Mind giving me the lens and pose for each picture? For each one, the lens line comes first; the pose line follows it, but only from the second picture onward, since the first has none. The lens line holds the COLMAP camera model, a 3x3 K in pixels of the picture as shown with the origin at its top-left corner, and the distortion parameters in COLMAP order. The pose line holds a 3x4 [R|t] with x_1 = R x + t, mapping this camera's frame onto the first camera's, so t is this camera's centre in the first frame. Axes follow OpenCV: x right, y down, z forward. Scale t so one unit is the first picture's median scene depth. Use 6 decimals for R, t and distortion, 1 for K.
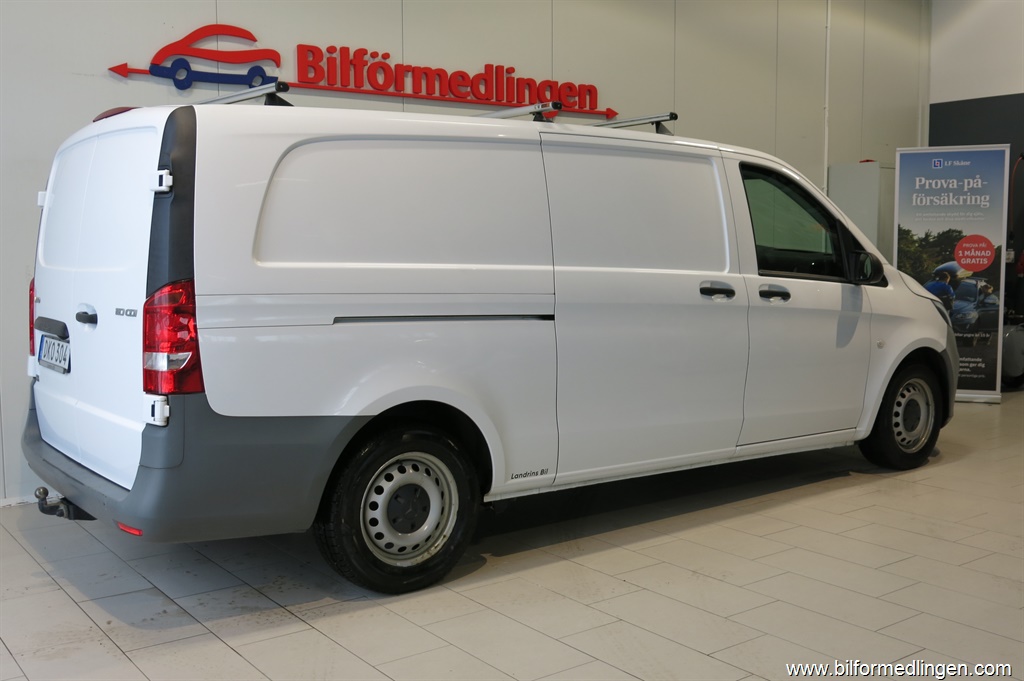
lens RADIAL K [[1088.1, 0, 519.1], [0, 1088.1, 339.5], [0, 0, 1]] dist [-0.007628, 0.000000]
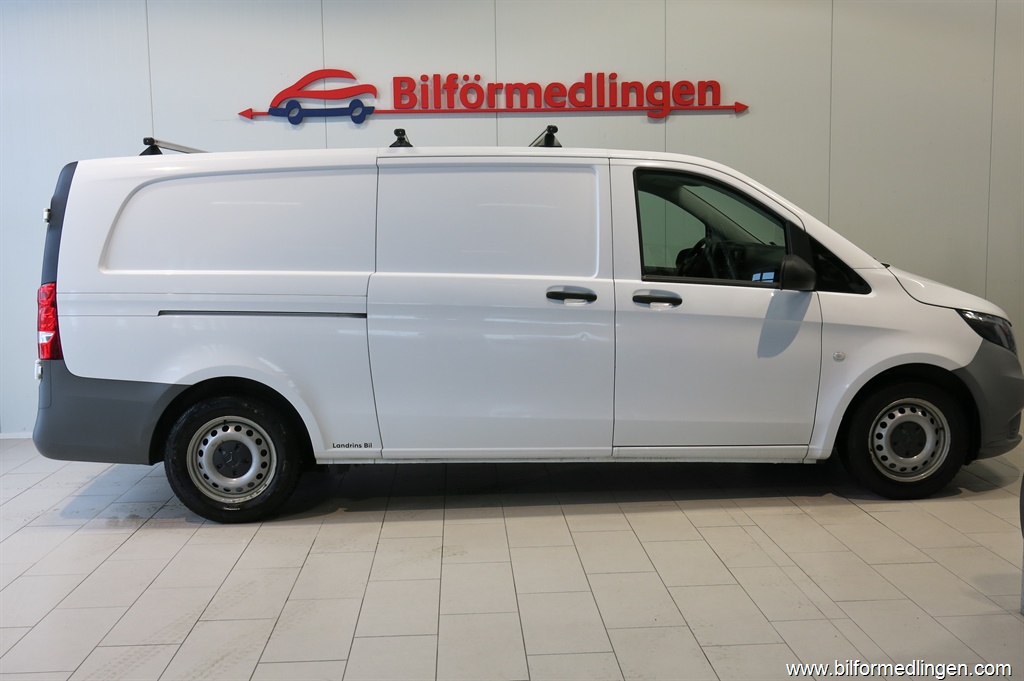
lens RADIAL K [[1088.1, 0, 506.5], [0, 1088.1, 345.4], [0, 0, 1]] dist [-0.007628, 0.000000]
pose [[0.816305, 0.056322, -0.574869, 0.721061], [-0.038670, 0.998331, 0.042900, -0.038596], [0.576326, -0.012790, 0.817120, 0.104288]]
